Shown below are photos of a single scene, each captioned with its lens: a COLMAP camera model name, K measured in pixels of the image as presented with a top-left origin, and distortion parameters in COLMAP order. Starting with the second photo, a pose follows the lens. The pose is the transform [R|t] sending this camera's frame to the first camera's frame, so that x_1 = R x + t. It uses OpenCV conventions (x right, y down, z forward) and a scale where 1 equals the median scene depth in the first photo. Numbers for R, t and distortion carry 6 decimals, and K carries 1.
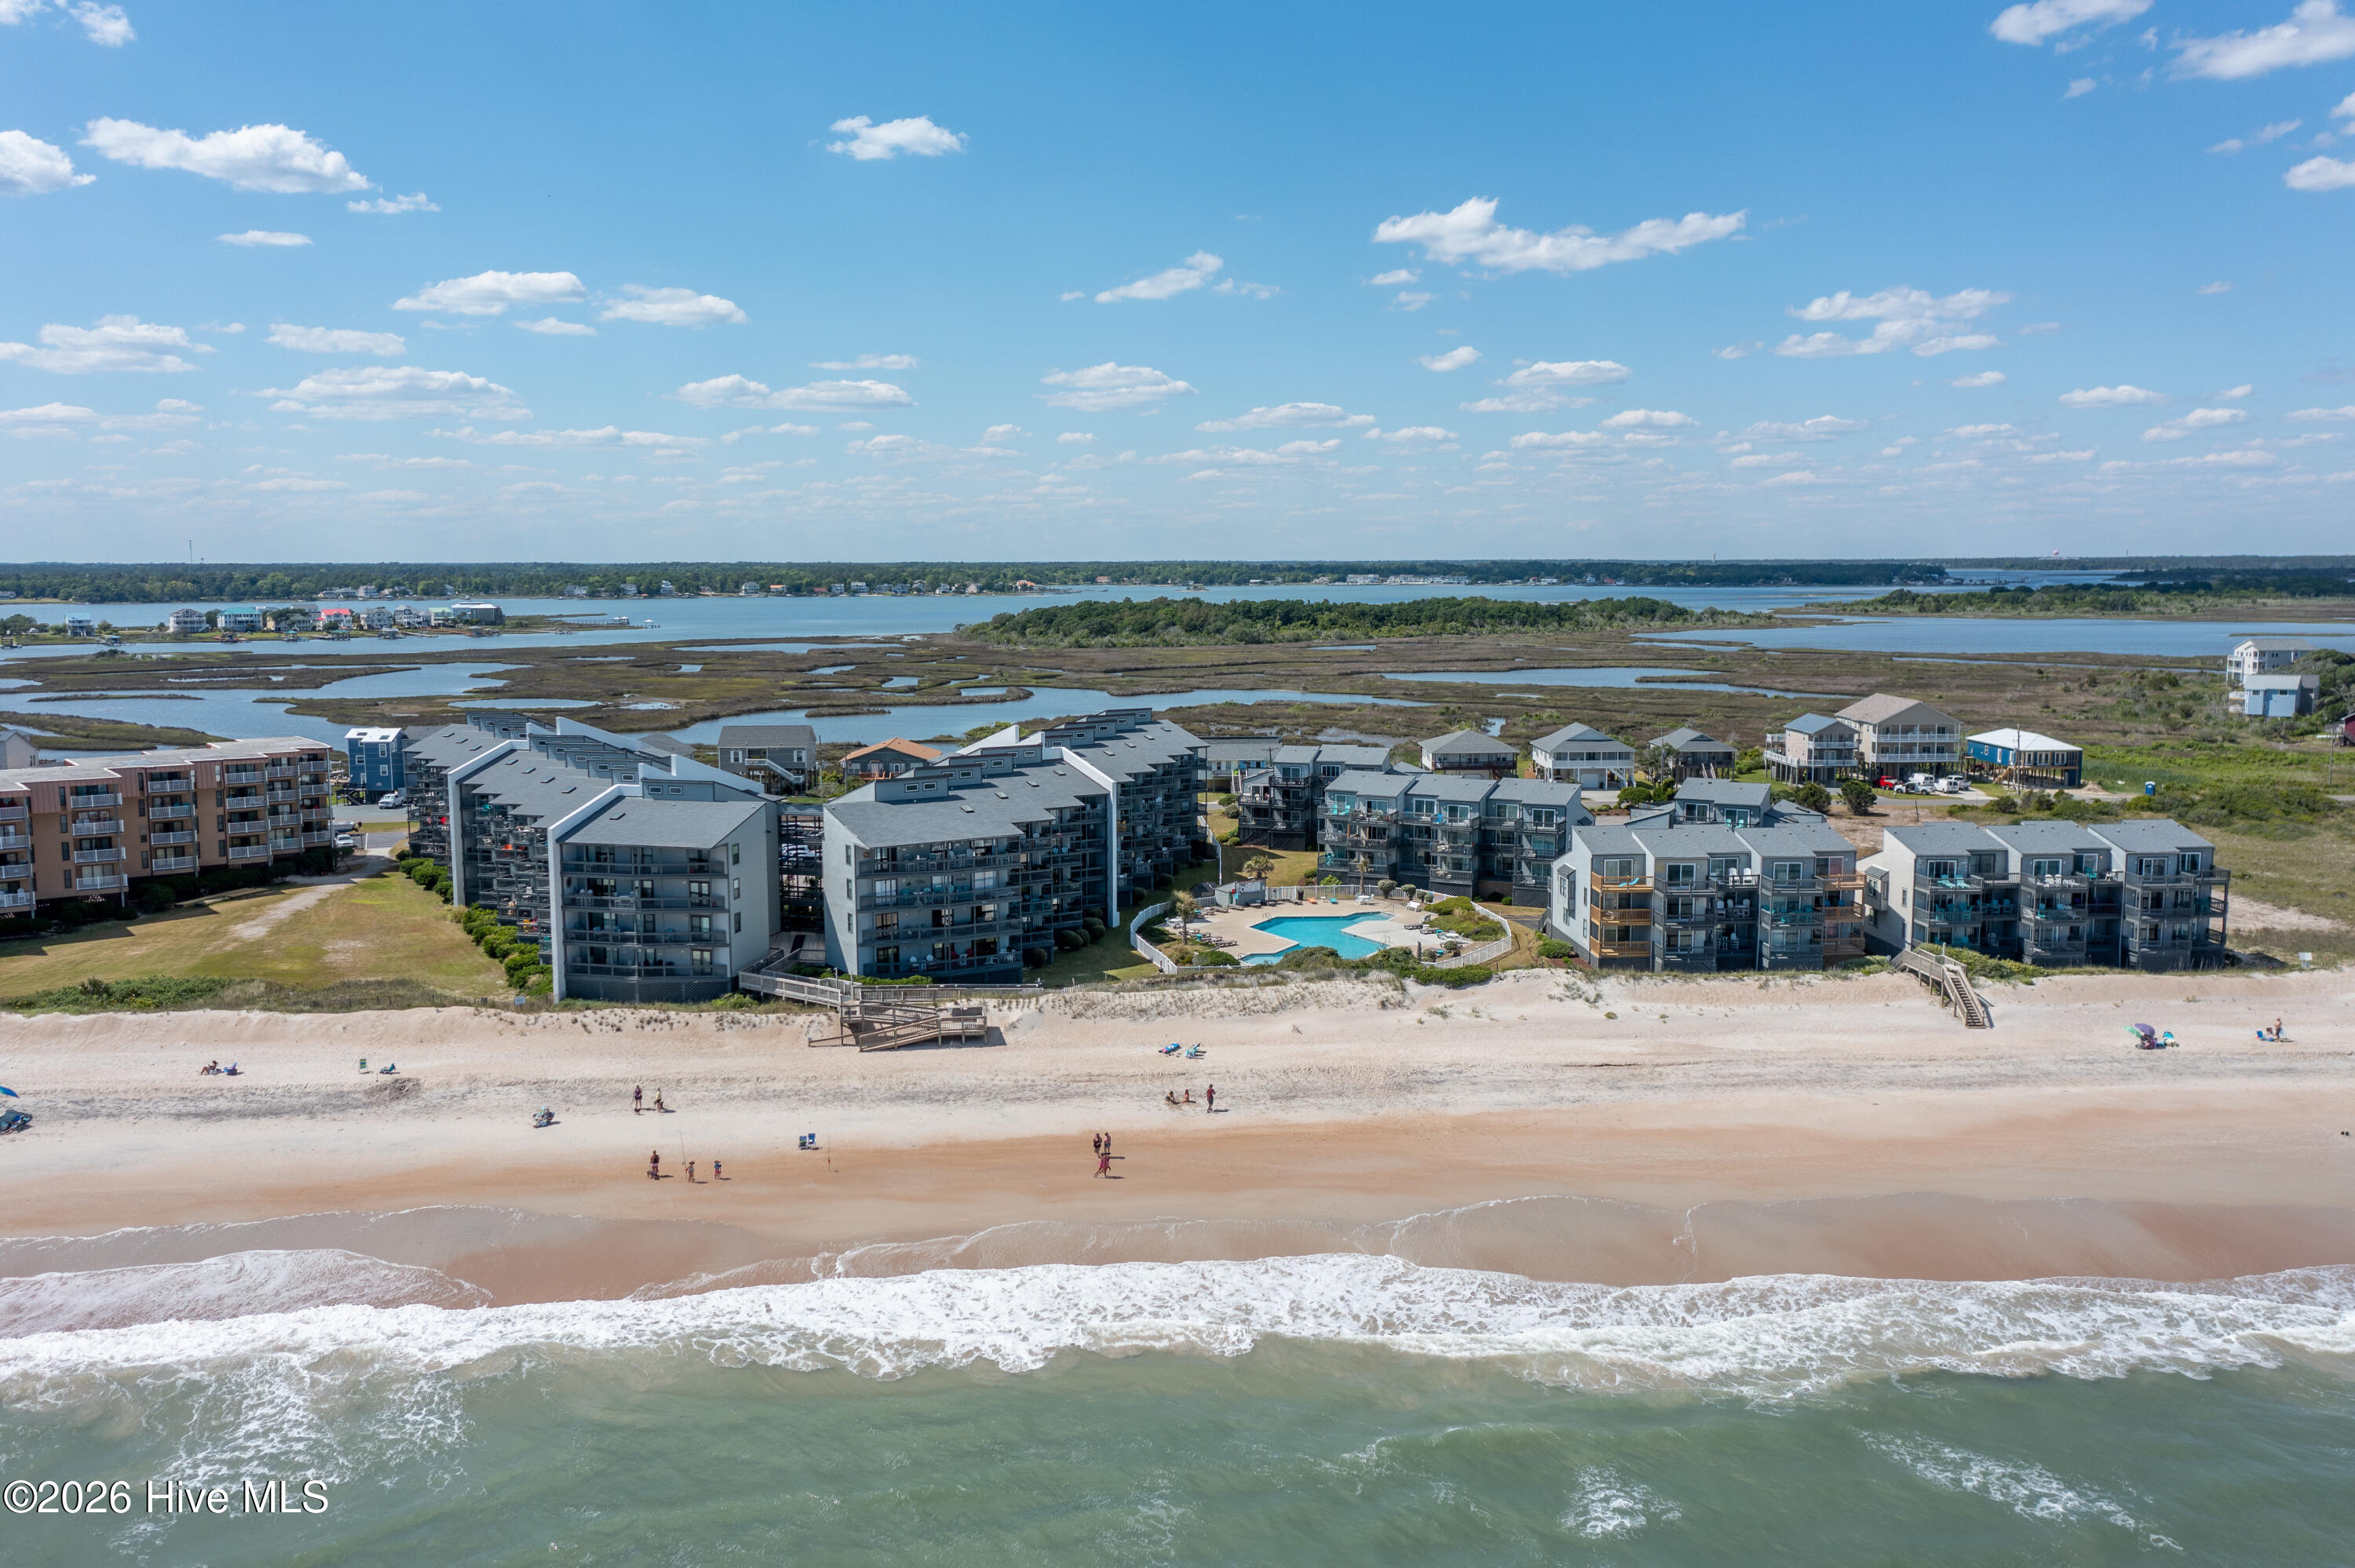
lens RADIAL K [[1882.6, 0, 1182.9], [0, 1882.6, 785.3], [0, 0, 1]] dist [0.006599, 0.013827]
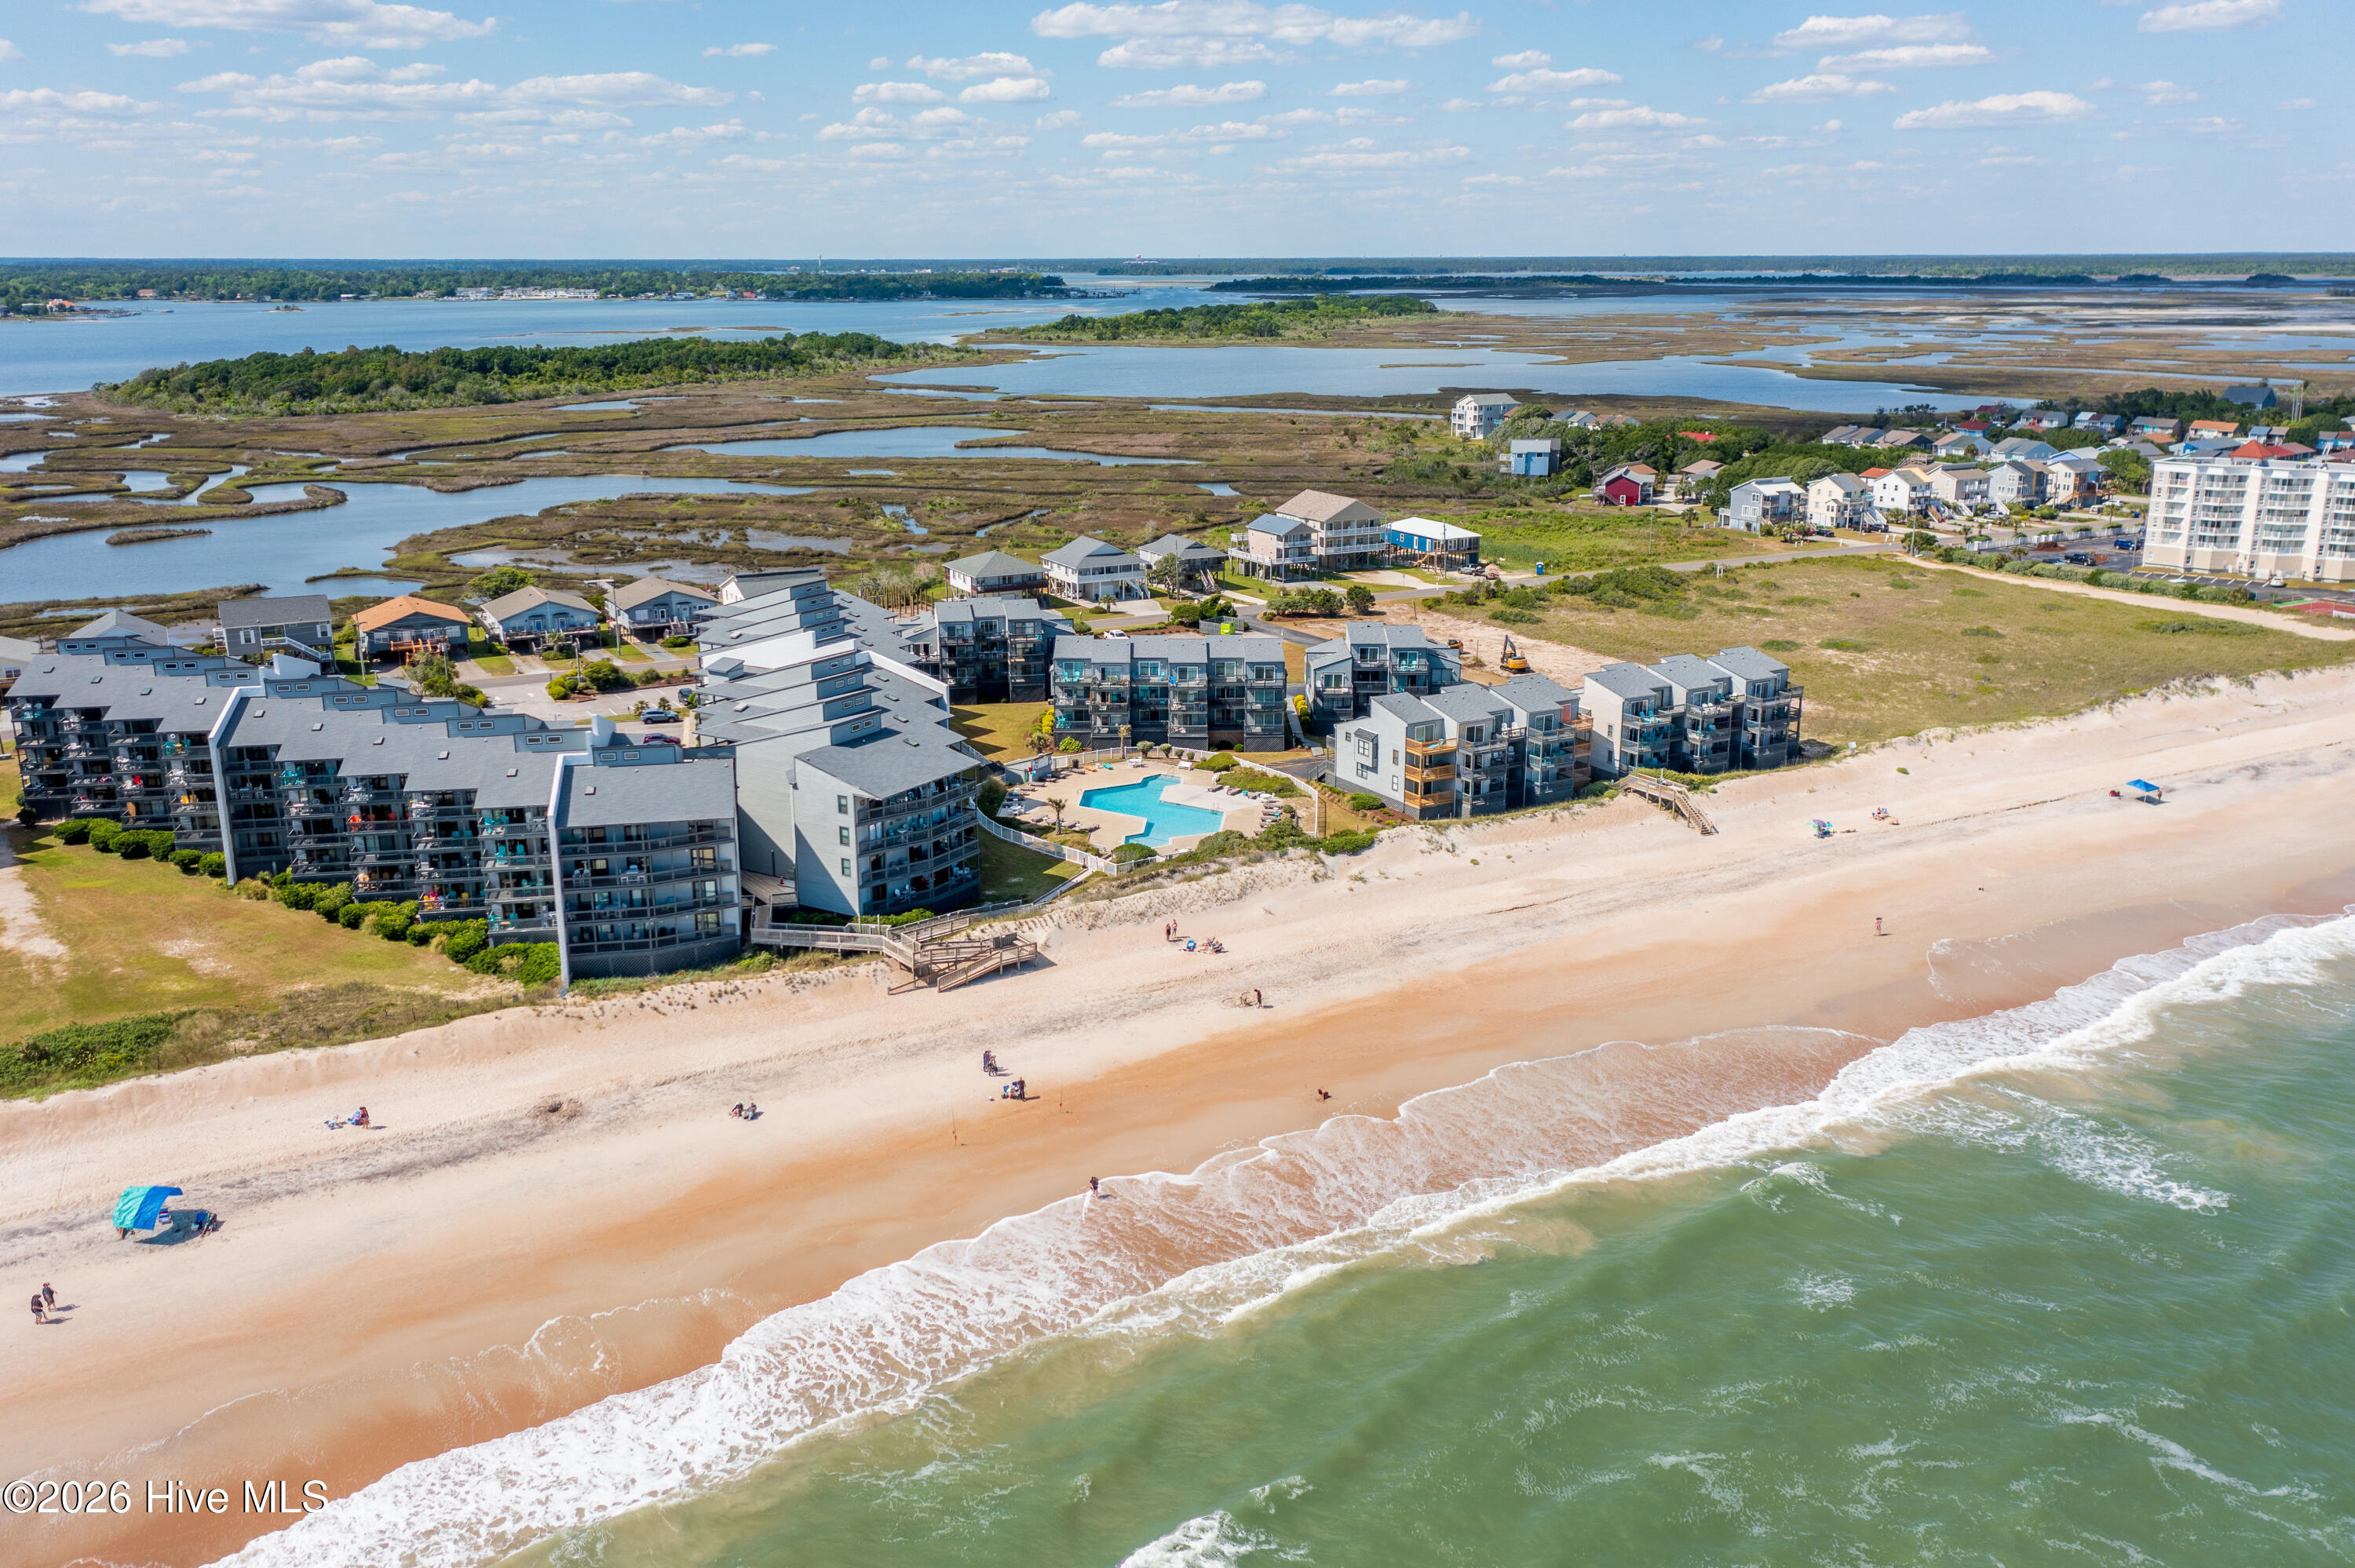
lens RADIAL K [[1917.9, 0, 1181.0], [0, 1917.9, 759.0], [0, 0, 1]] dist [0.010419, 0.011696]
pose [[0.897756, -0.110576, 0.426389, -0.436321], [0.052070, 0.987833, 0.146545, -0.128020], [-0.437405, -0.109359, 0.892590, -0.034786]]
